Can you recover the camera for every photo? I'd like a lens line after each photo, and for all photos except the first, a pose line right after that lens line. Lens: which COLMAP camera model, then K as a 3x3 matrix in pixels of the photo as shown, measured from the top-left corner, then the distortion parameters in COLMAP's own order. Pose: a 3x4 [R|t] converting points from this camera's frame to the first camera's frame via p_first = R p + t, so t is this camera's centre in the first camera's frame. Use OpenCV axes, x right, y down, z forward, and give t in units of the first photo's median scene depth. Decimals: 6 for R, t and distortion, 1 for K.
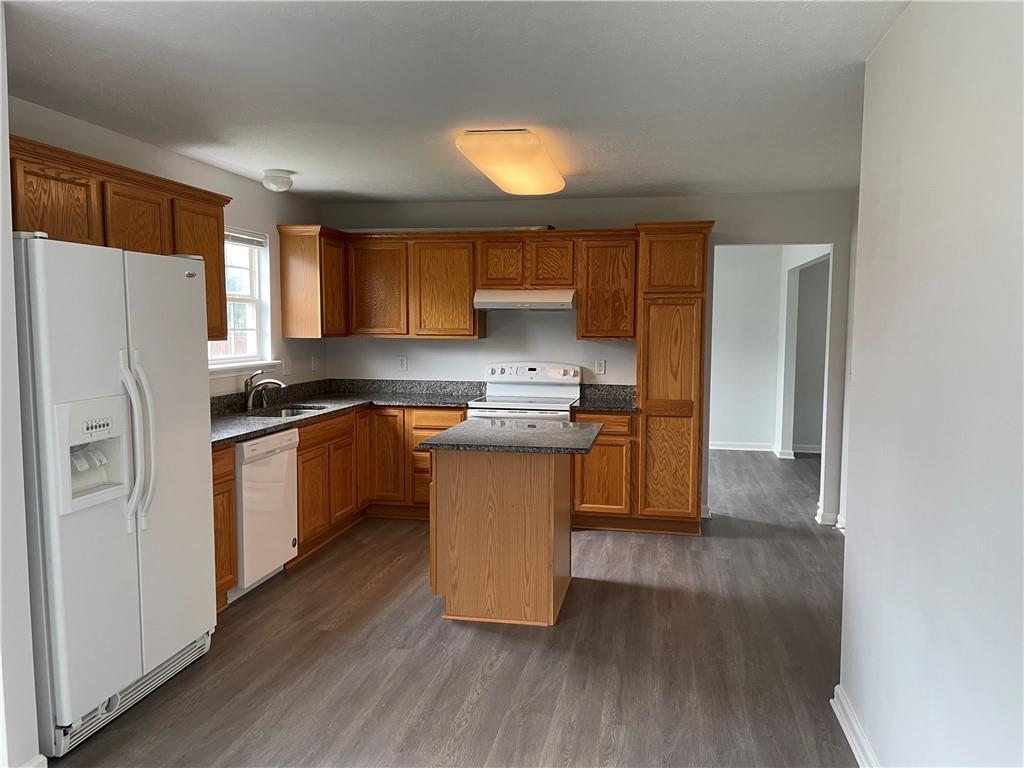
lens RADIAL K [[801.9, 0, 513.9], [0, 801.9, 403.8], [0, 0, 1]] dist [0.093169, -0.142393]
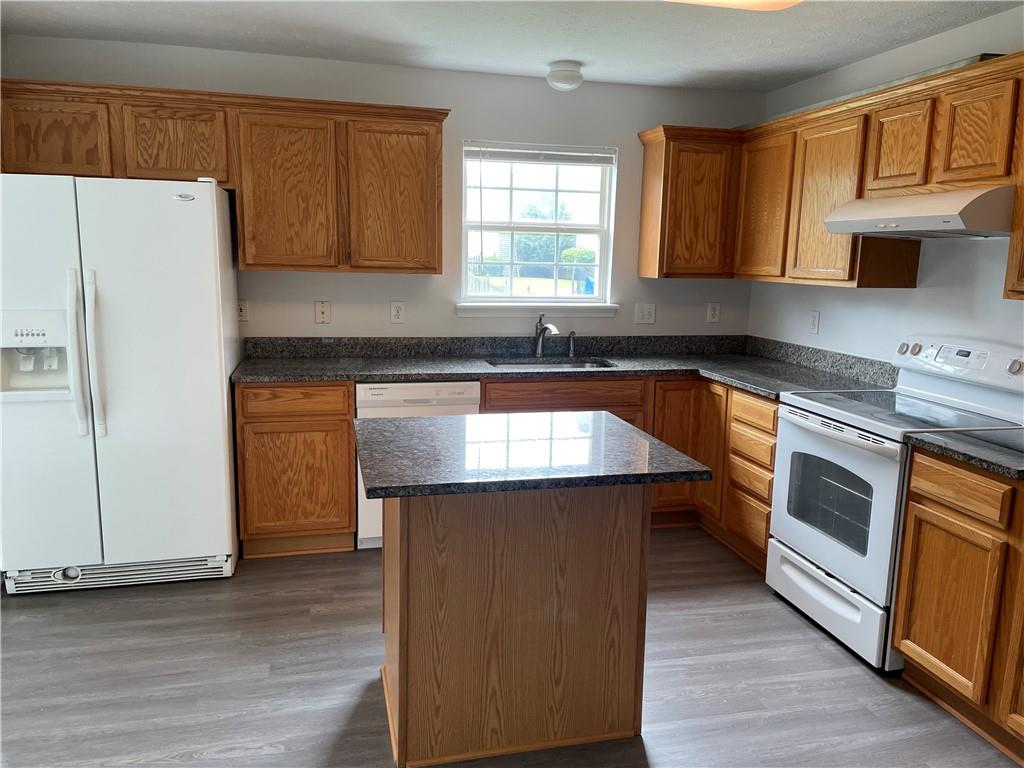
lens RADIAL K [[774.5, 0, 516.3], [0, 774.5, 391.2], [0, 0, 1]] dist [0.089130, -0.119001]
pose [[0.404358, 0.162346, -0.900077, 0.399800], [-0.110688, 0.985573, 0.128040, -0.057359], [0.907878, 0.047854, 0.416494, 0.595456]]
